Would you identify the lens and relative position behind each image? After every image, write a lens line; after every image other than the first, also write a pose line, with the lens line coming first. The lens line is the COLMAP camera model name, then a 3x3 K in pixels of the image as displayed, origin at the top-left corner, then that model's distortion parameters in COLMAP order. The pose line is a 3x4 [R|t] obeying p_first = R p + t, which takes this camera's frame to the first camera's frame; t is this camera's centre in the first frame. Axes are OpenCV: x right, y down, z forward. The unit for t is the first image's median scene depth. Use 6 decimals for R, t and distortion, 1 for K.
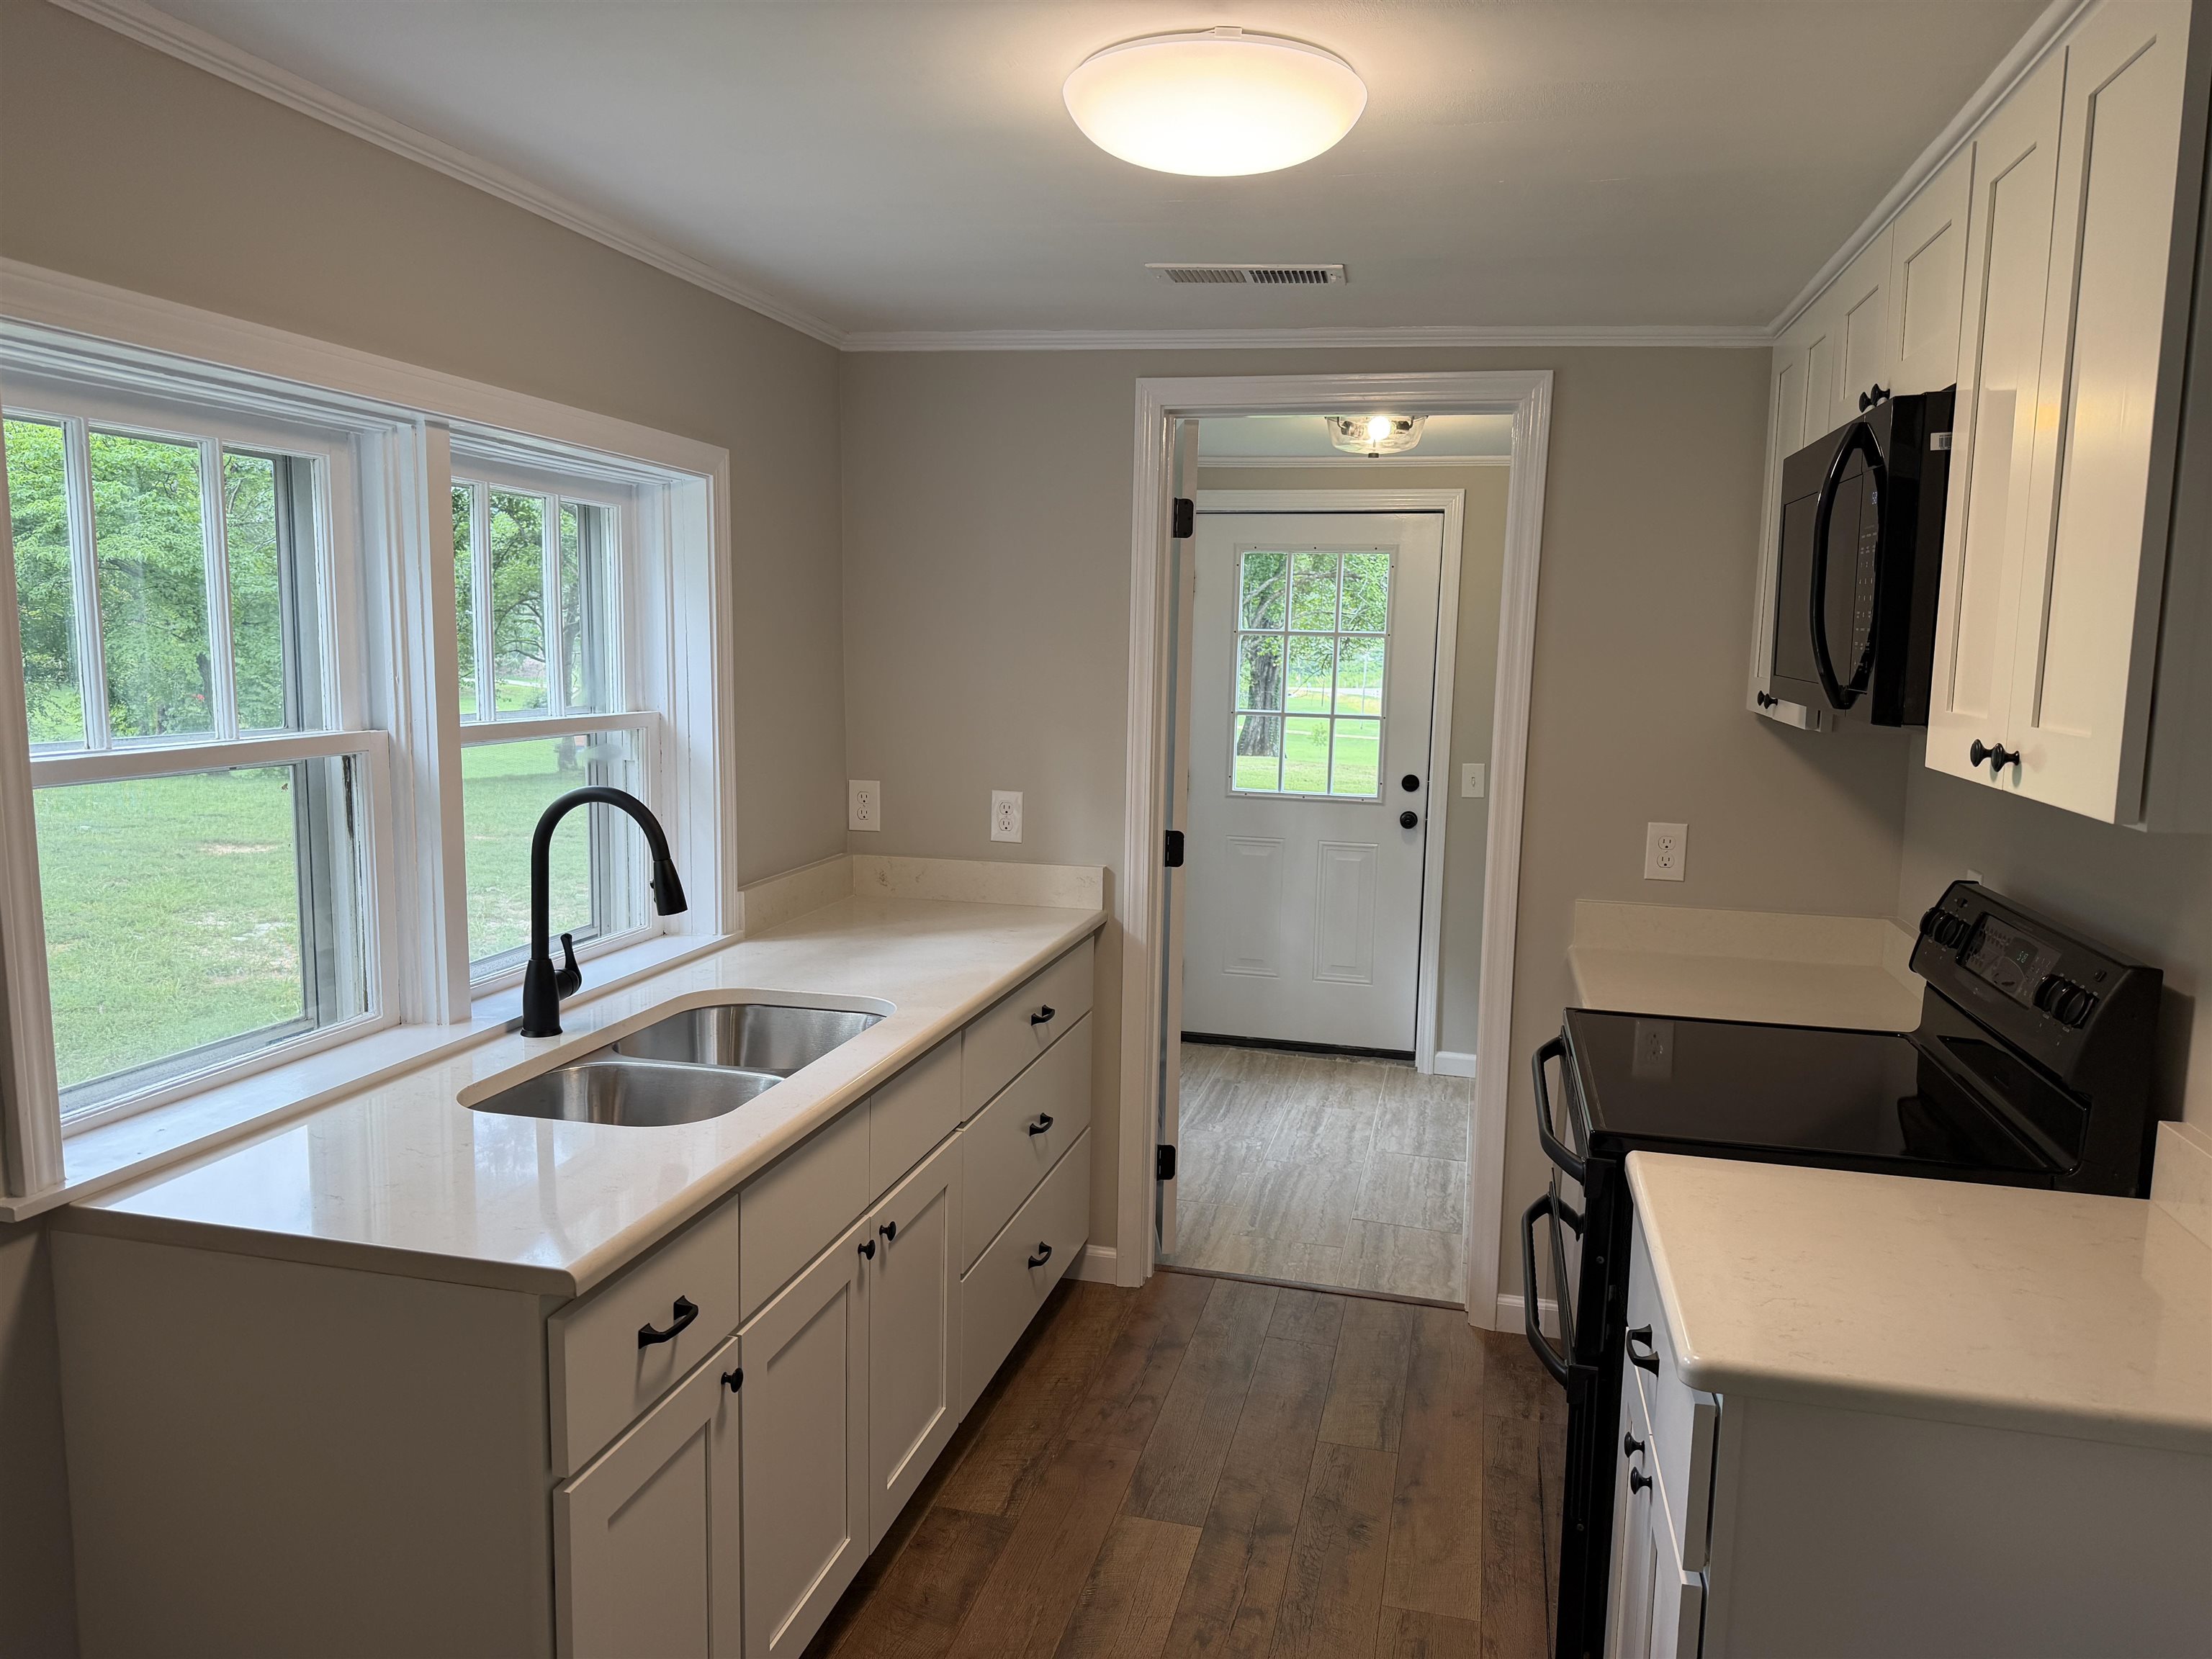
lens RADIAL K [[1554.0, 0, 1114.8], [0, 1554.0, 824.6], [0, 0, 1]] dist [0.071982, -0.086310]
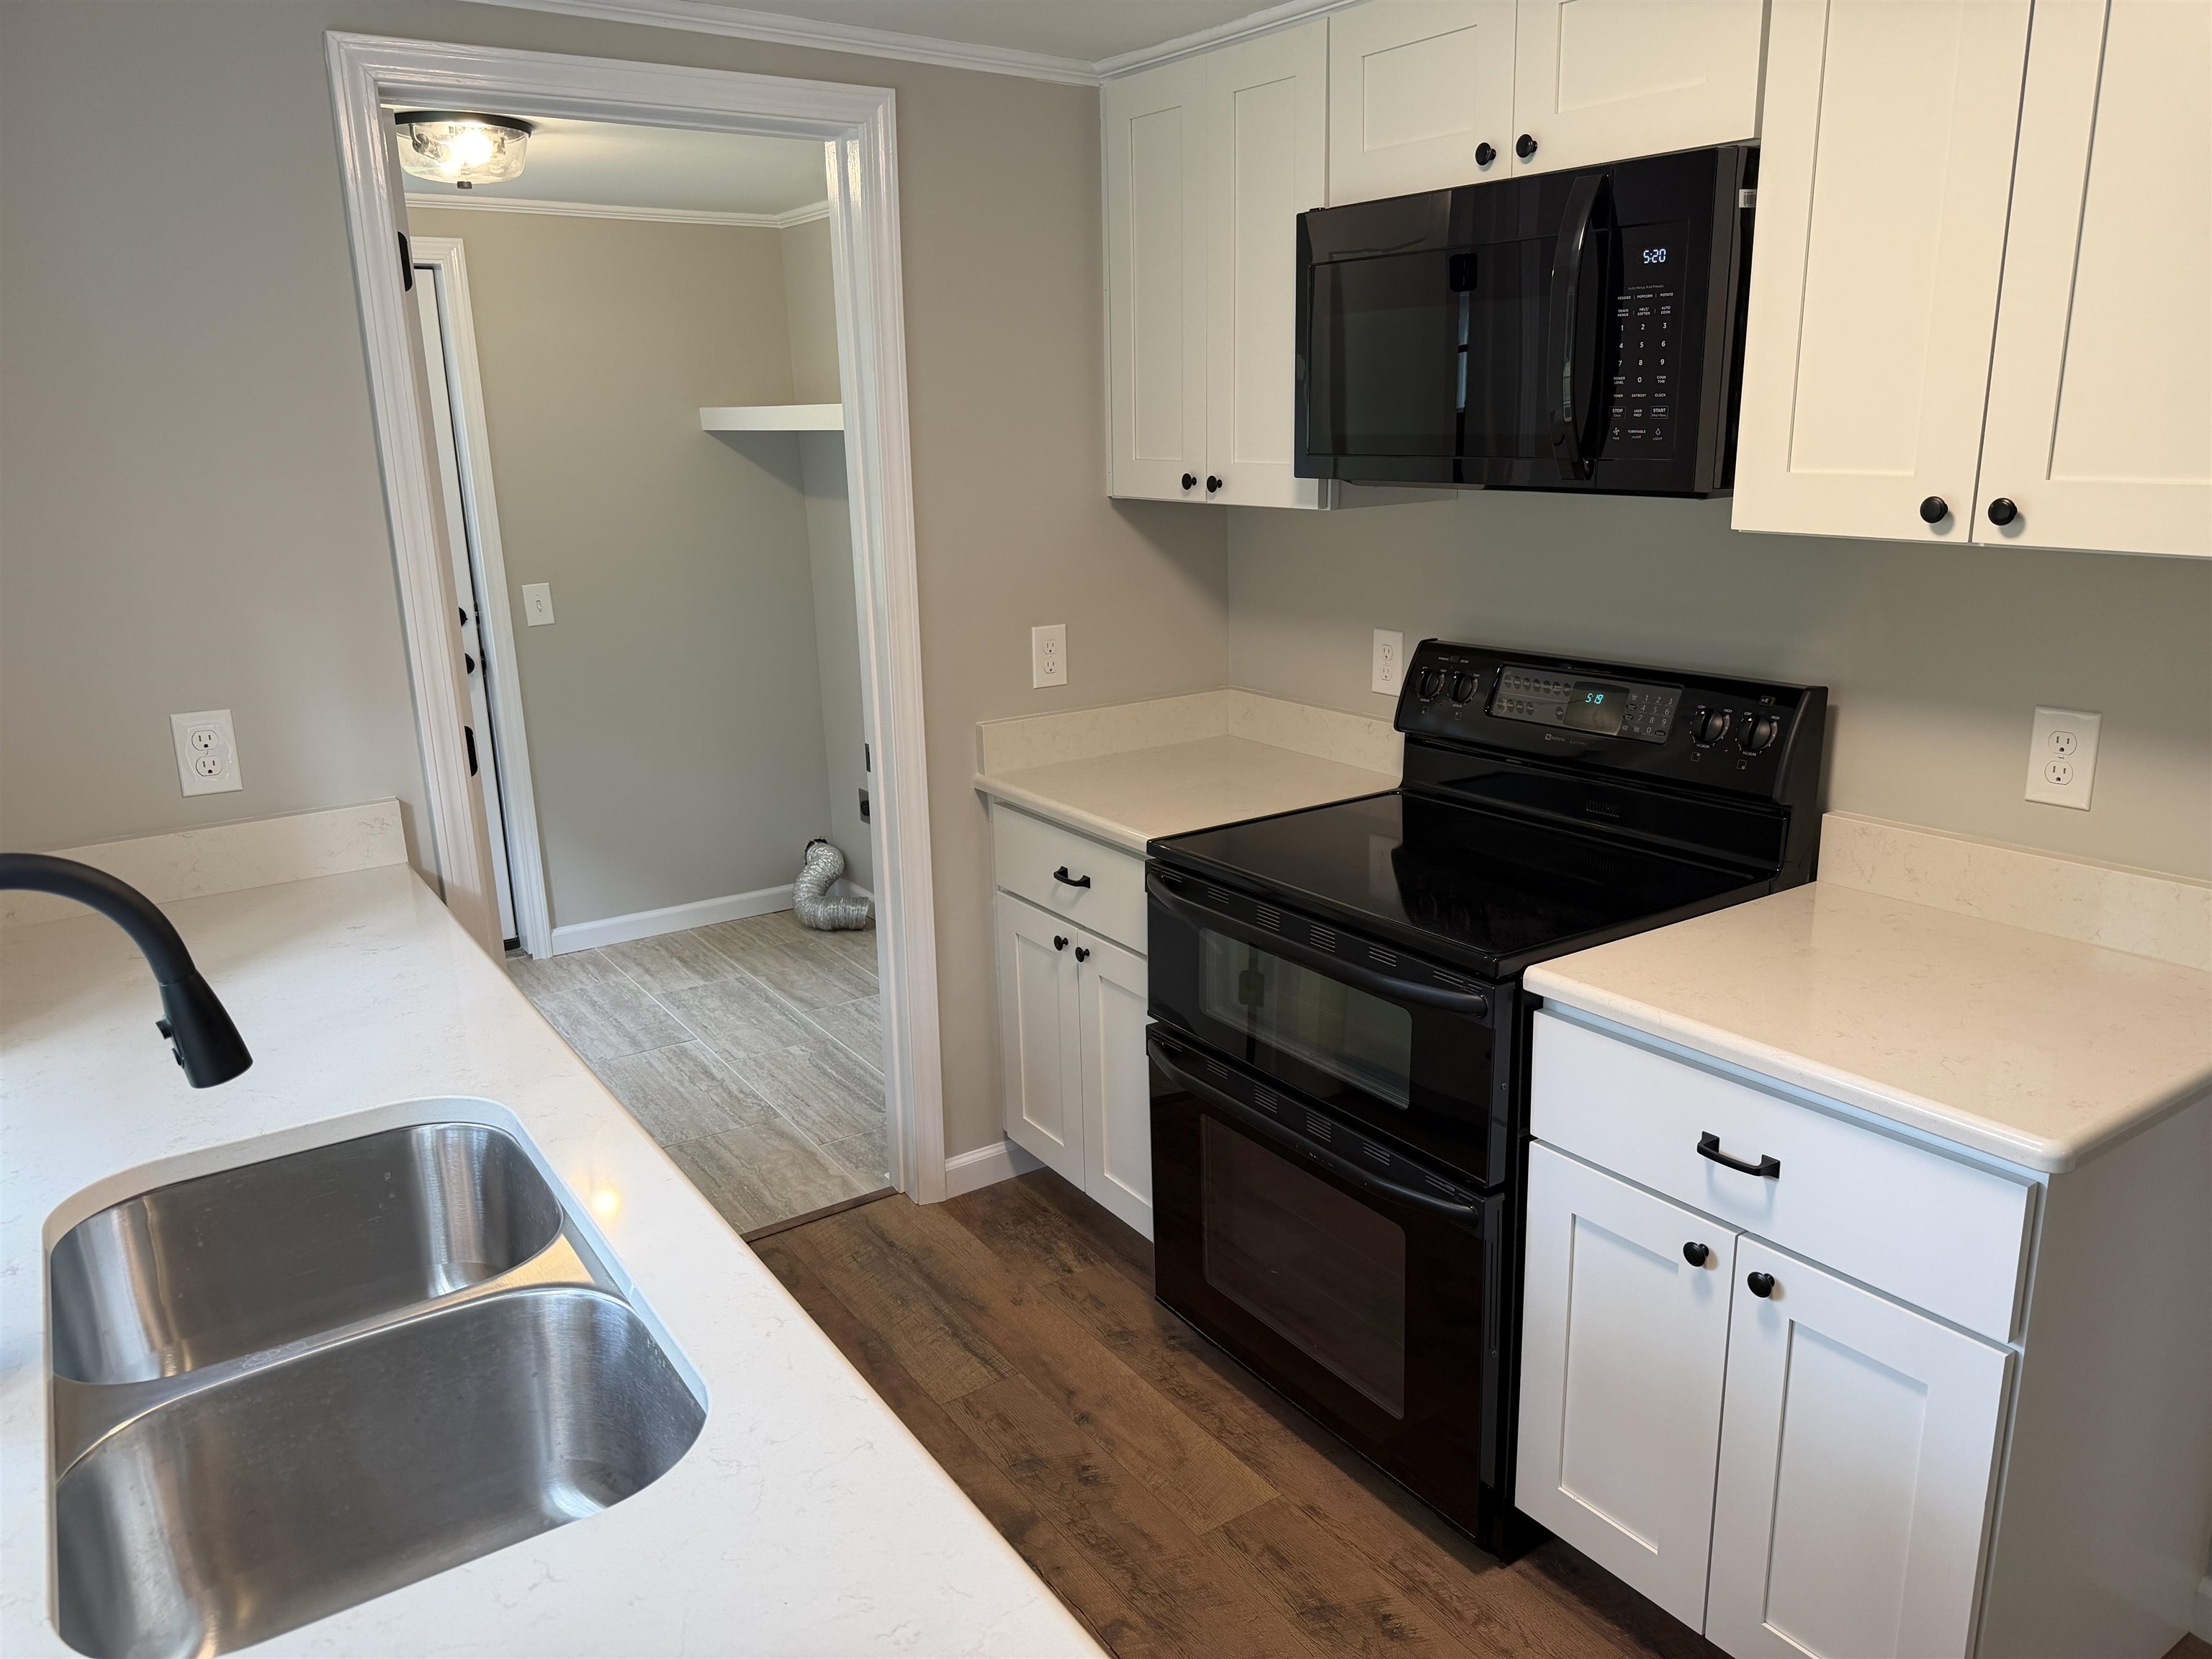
lens RADIAL K [[1554.0, 0, 1115.7], [0, 1554.0, 833.3], [0, 0, 1]] dist [0.071982, -0.086310]
pose [[0.678027, -0.227499, 0.698945, -0.348150], [0.128758, 0.972955, 0.191781, -0.061972], [-0.723672, -0.040037, 0.688982, 0.382202]]
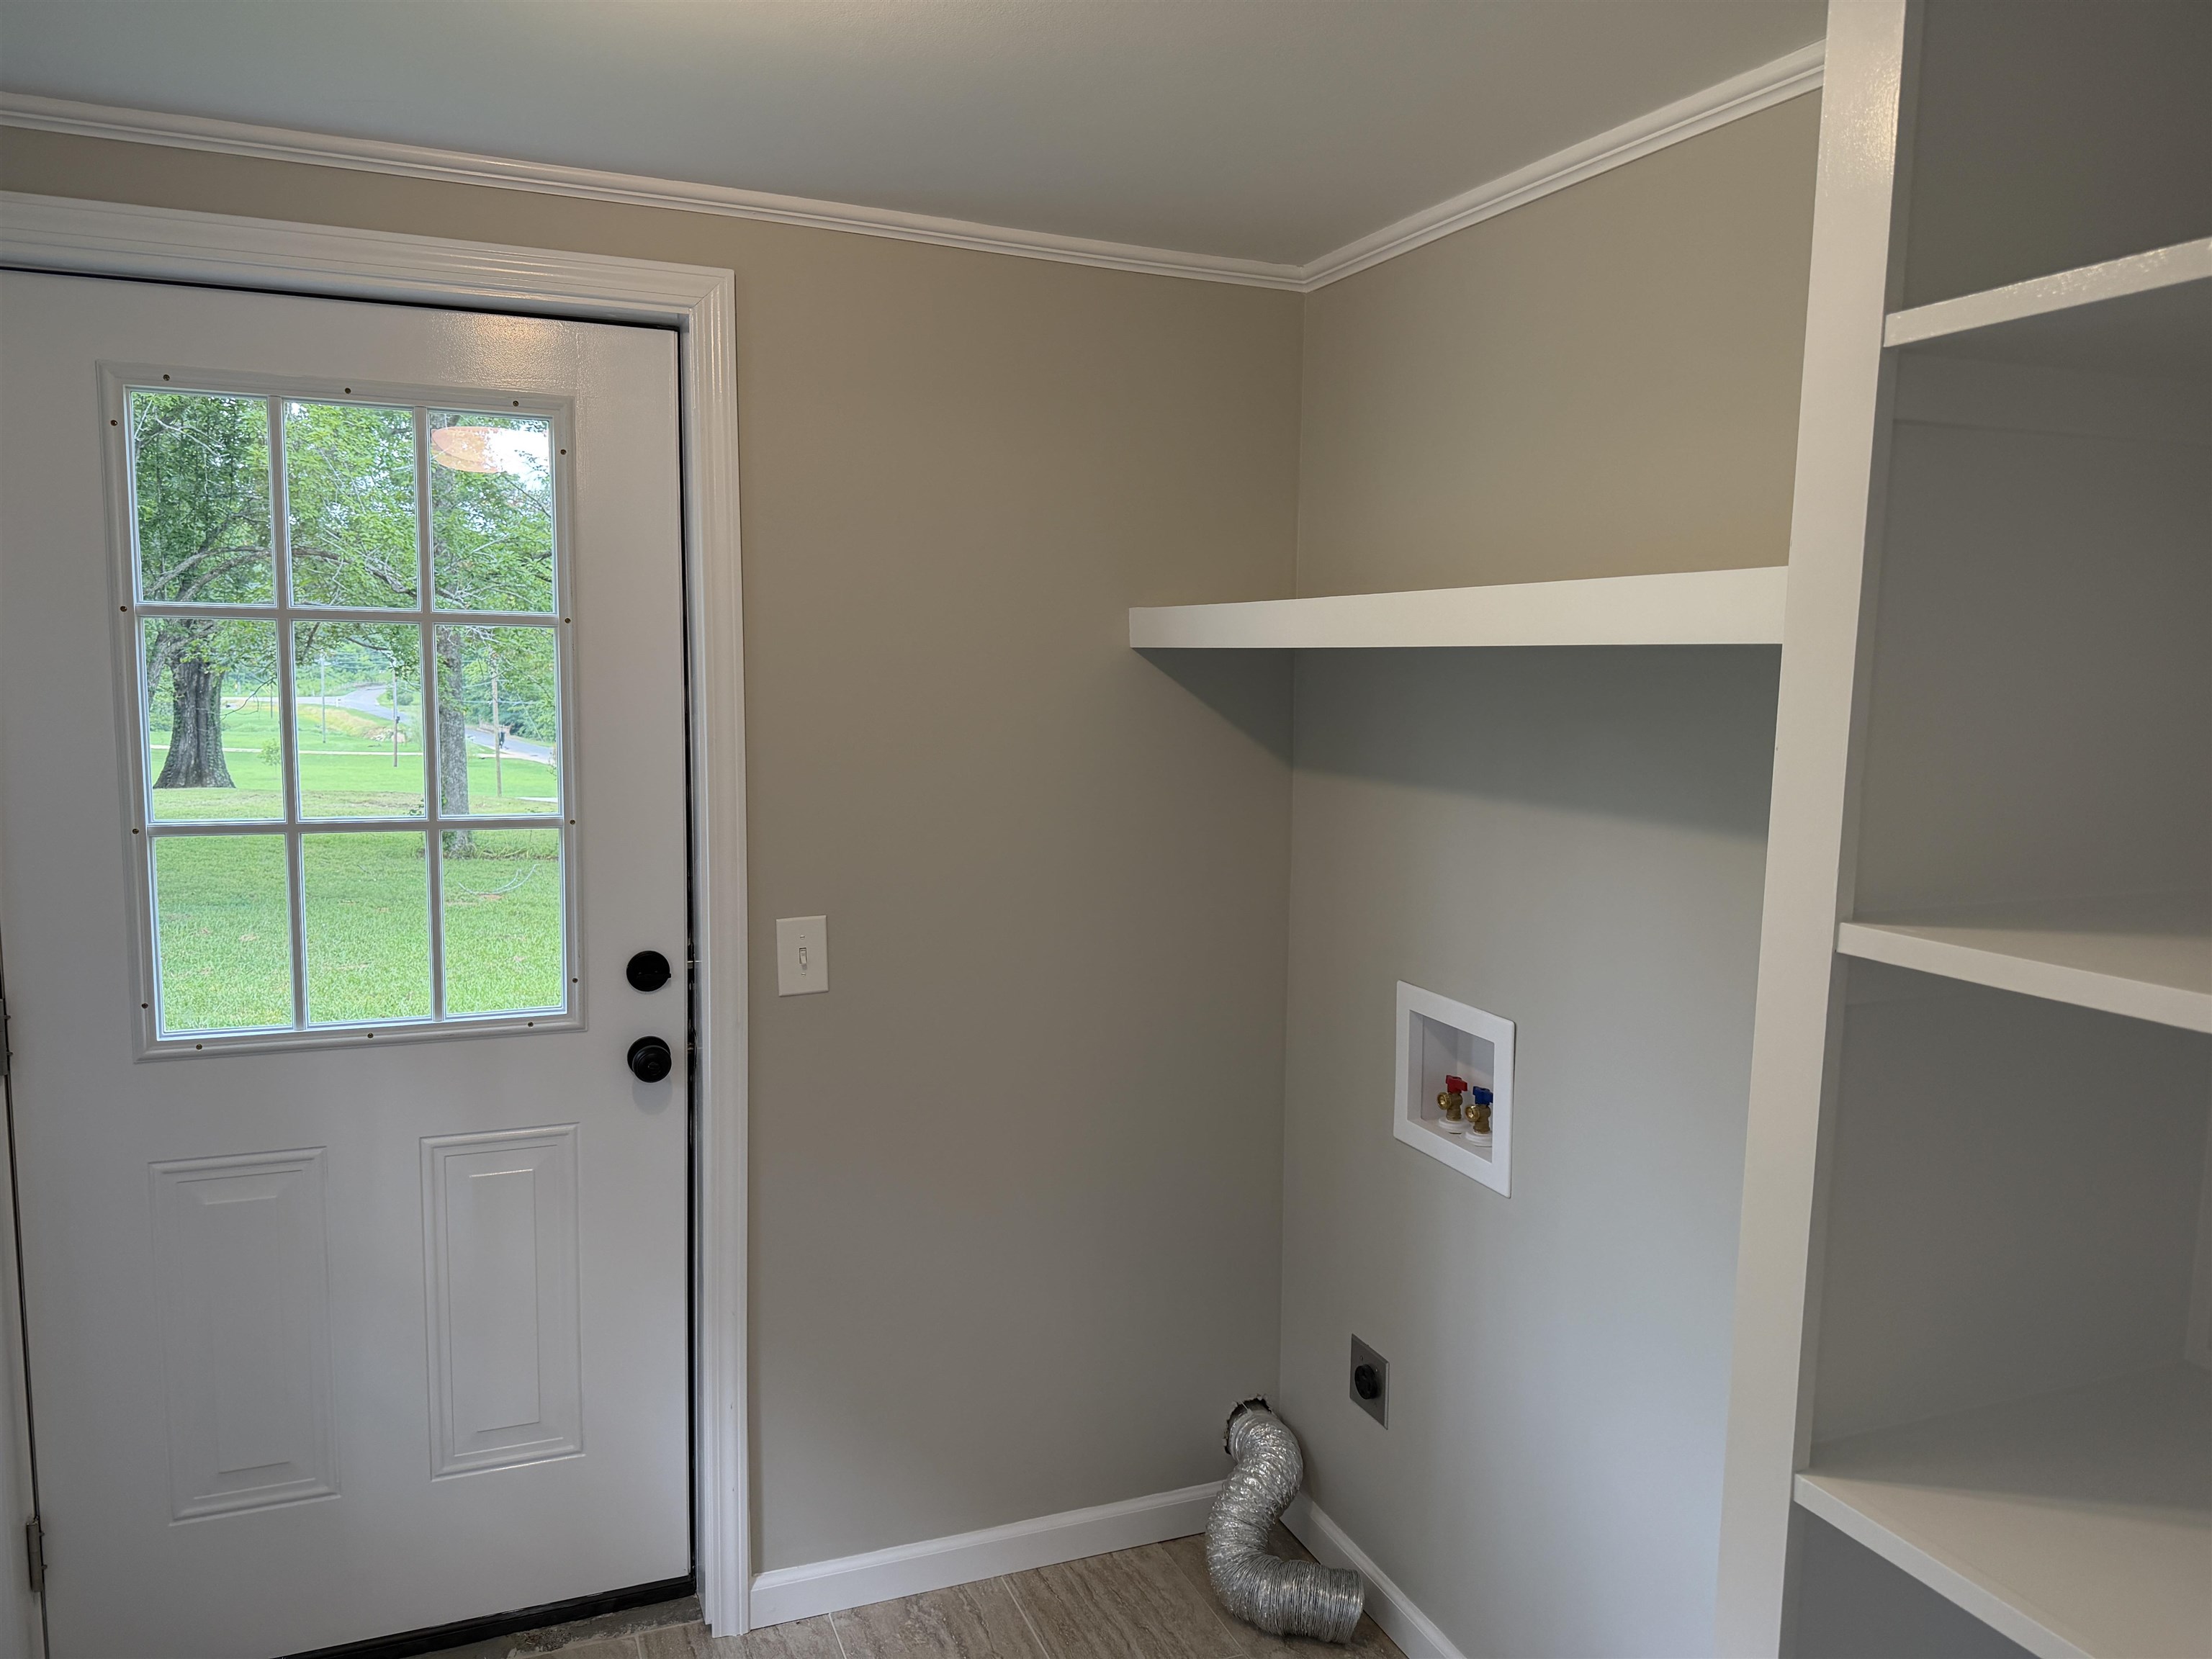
lens RADIAL K [[1554.0, 0, 1116.7], [0, 1554.0, 838.4], [0, 0, 1]] dist [0.071982, -0.086310]
pose [[0.811515, -0.076871, 0.579253, 0.098547], [0.073027, 0.996879, 0.029984, -0.136722], [-0.579750, 0.017969, 0.814596, 1.168306]]
